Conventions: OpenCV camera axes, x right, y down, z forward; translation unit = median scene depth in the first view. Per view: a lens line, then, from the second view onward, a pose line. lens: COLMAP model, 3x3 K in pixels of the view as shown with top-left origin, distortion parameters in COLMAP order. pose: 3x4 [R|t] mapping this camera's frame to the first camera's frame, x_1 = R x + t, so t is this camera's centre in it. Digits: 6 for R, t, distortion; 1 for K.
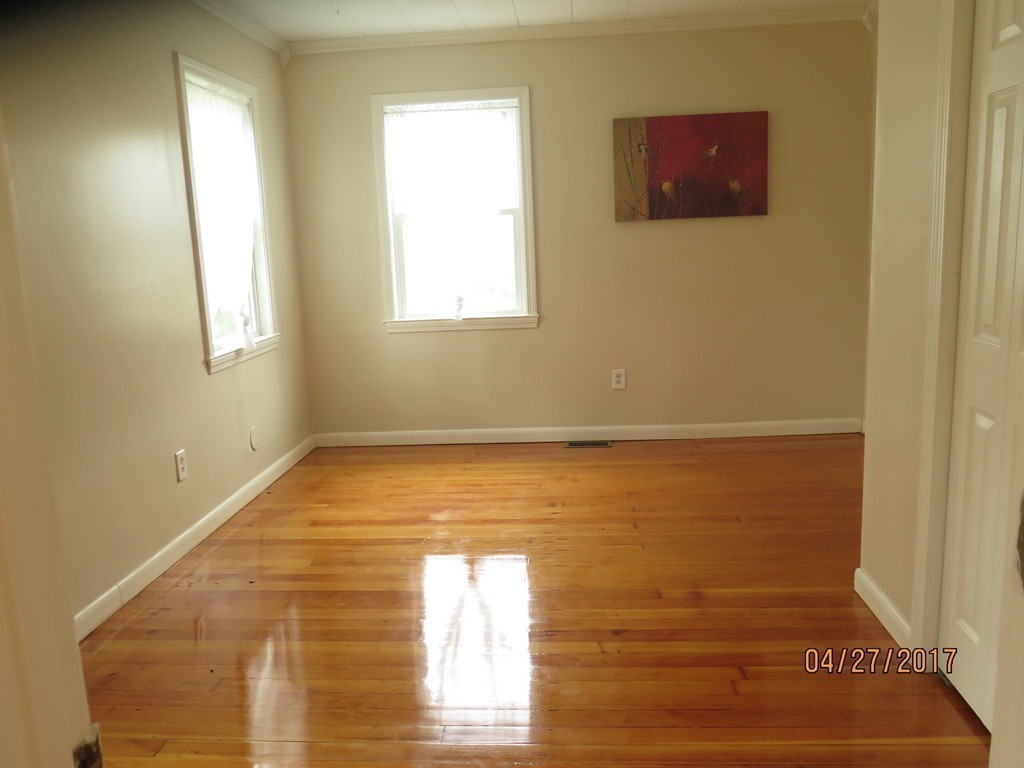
lens RADIAL K [[863.0, 0, 513.3], [0, 863.0, 386.1], [0, 0, 1]] dist [-0.024147, 0.007885]
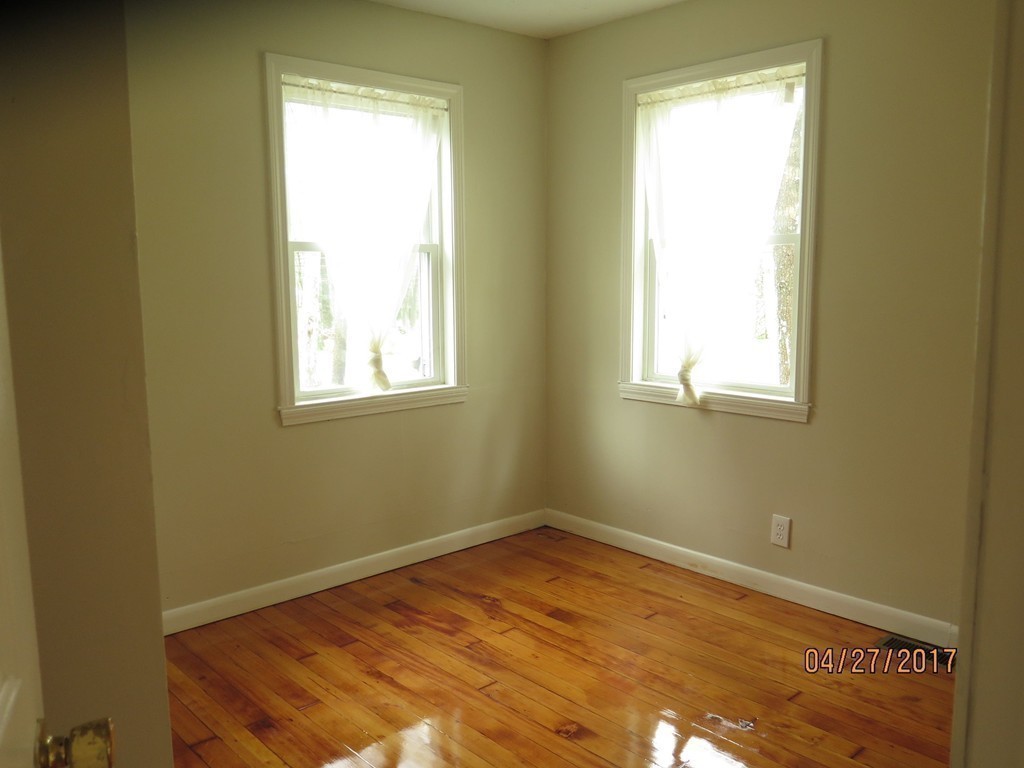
lens RADIAL K [[863.0, 0, 513.3], [0, 863.0, 386.1], [0, 0, 1]] dist [-0.024147, 0.007885]
pose [[0.727363, 0.122536, -0.675224, 0.302062], [-0.128951, 0.990807, 0.040898, -0.095974], [0.674029, 0.057323, 0.736478, 0.404464]]
